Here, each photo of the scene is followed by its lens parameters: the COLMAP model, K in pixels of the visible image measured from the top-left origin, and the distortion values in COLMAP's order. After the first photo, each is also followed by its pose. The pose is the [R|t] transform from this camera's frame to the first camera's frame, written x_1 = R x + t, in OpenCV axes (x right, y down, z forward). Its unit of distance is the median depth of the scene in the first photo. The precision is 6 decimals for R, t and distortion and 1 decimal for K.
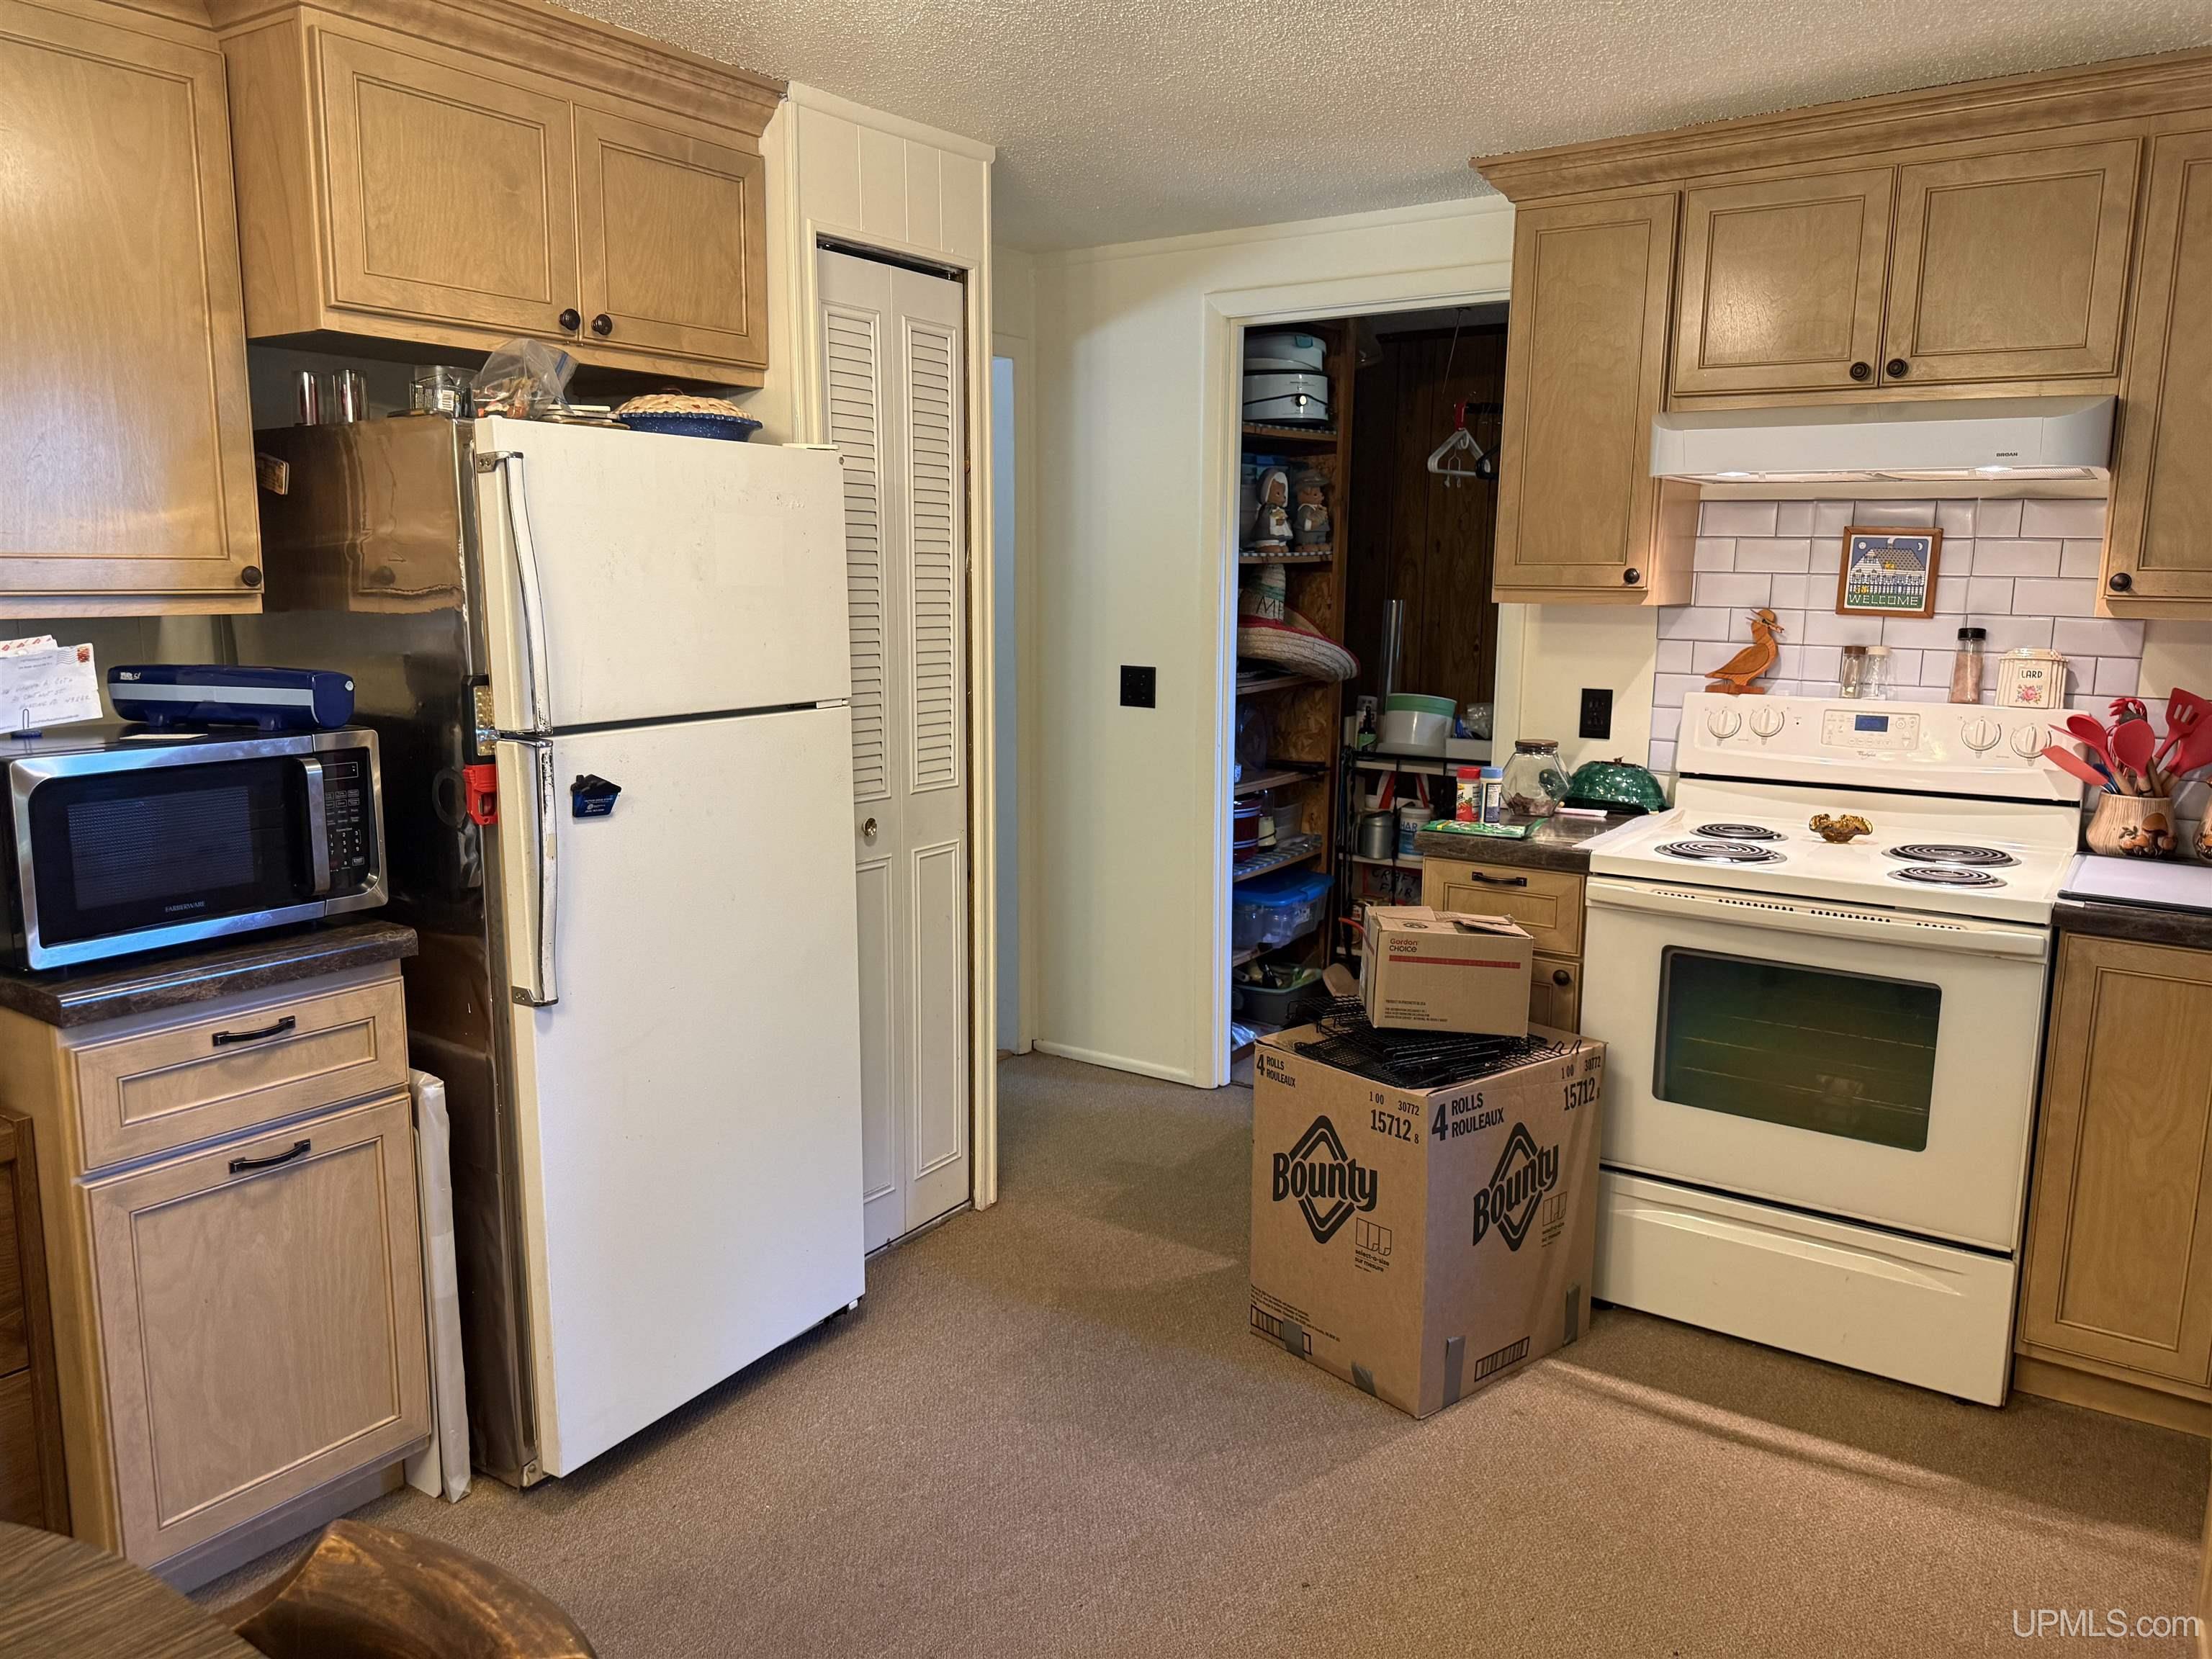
lens RADIAL K [[1562.0, 0, 1051.9], [0, 1562.0, 805.5], [0, 0, 1]] dist [0.026659, -0.049589]
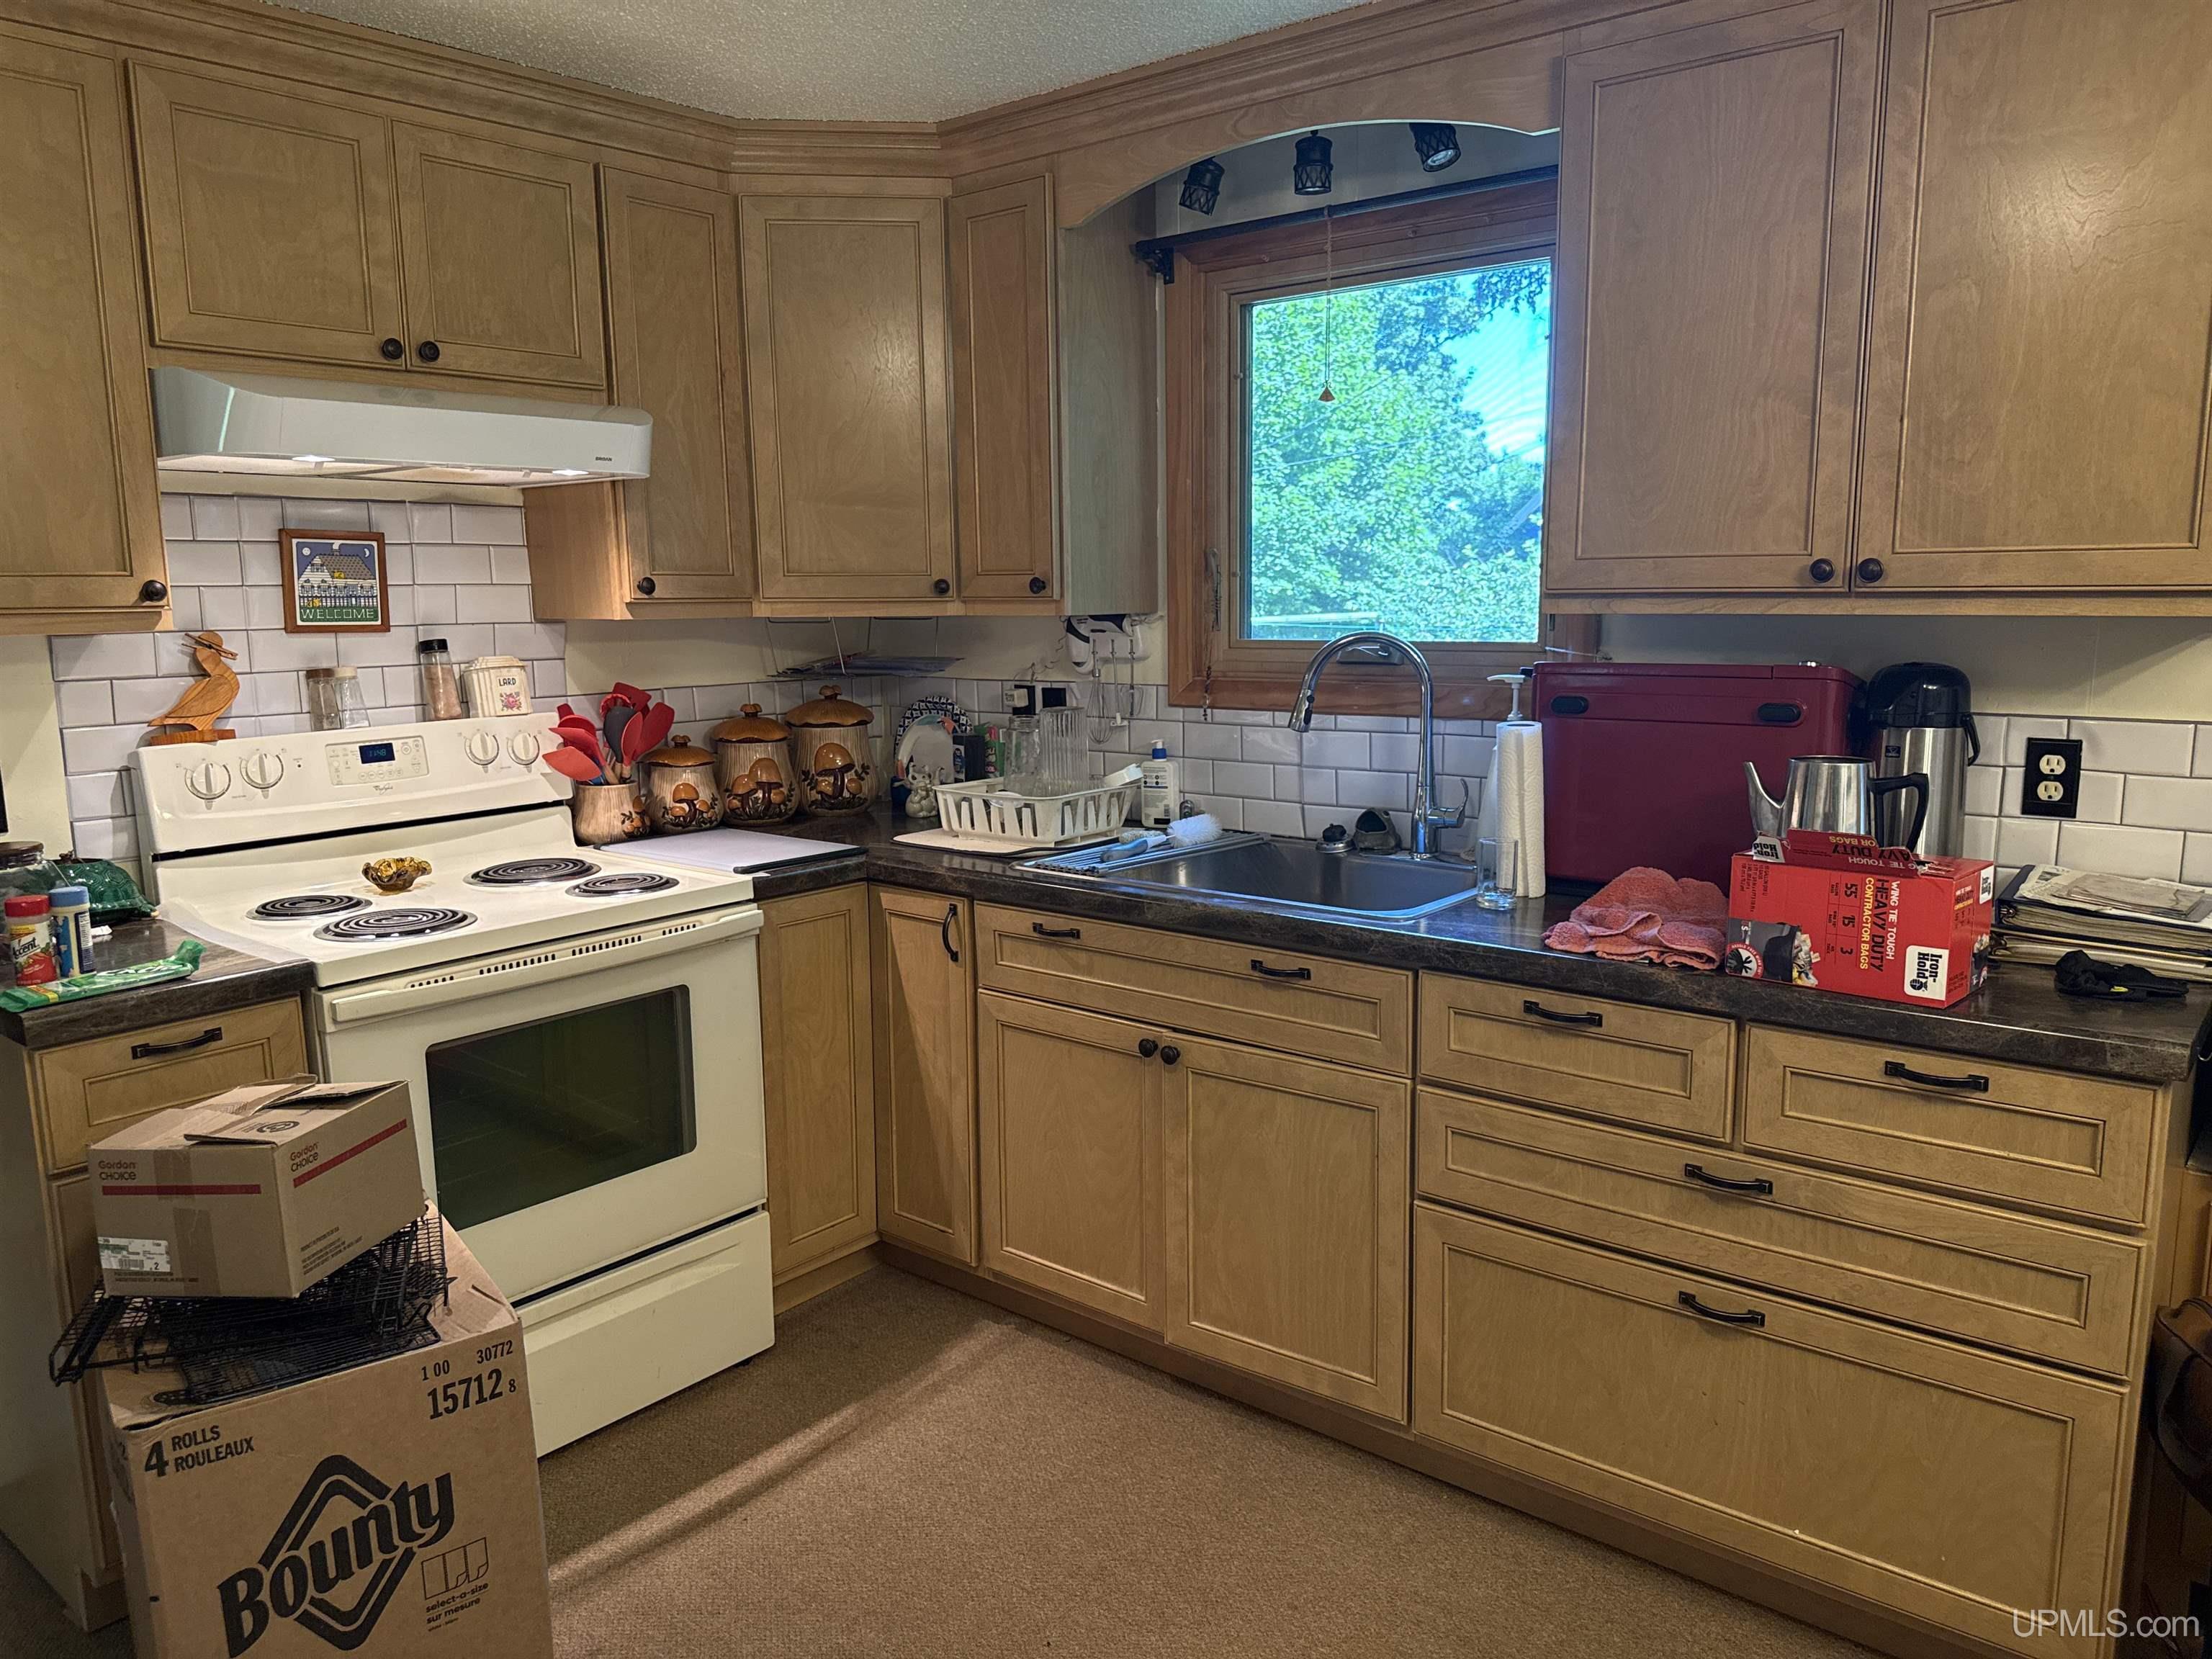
lens RADIAL K [[1562.0, 0, 1105.6], [0, 1562.0, 841.9], [0, 0, 1]] dist [0.026659, -0.049589]
pose [[0.044697, -0.170687, 0.984311, -0.363563], [0.163886, 0.973200, 0.161318, -0.084986], [-0.985466, 0.154104, 0.071472, 0.580400]]
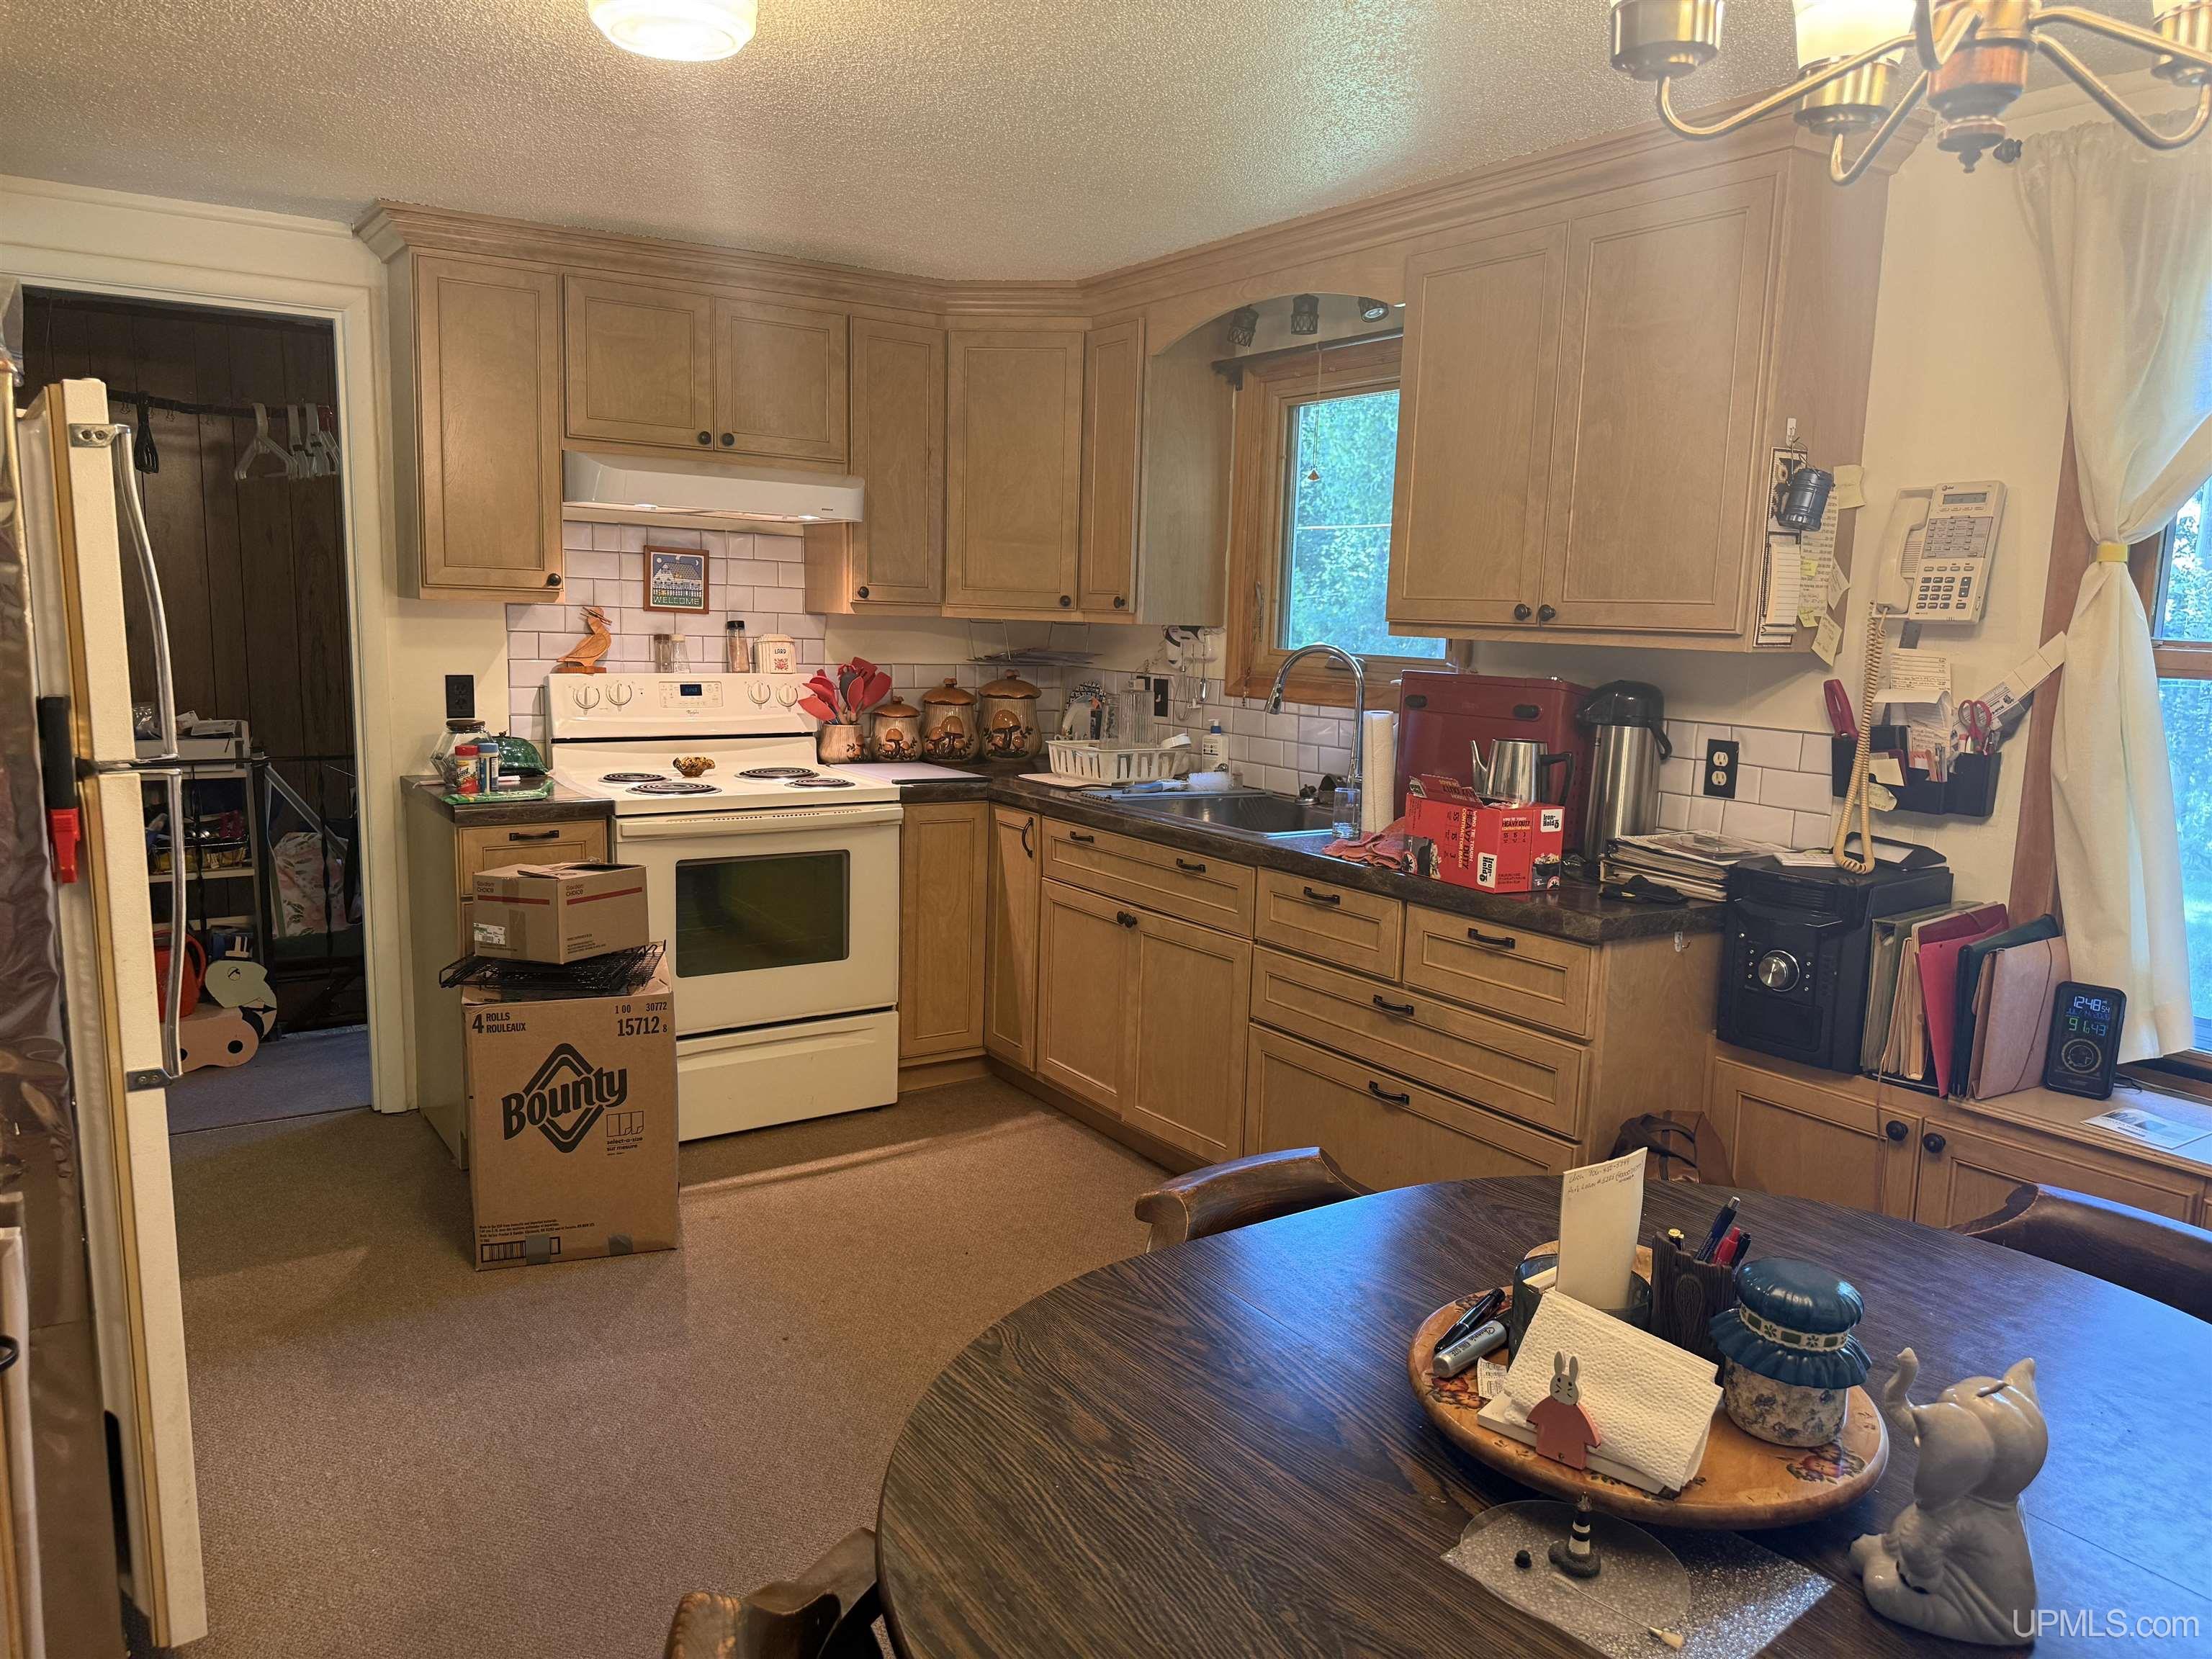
lens RADIAL K [[1562.0, 0, 1138.6], [0, 1562.0, 852.7], [0, 0, 1]] dist [0.026659, -0.049589]
pose [[0.321434, -0.144730, 0.935806, -0.720069], [0.113613, 0.987006, 0.113624, -0.024424], [-0.940092, 0.069797, 0.333700, 0.186374]]
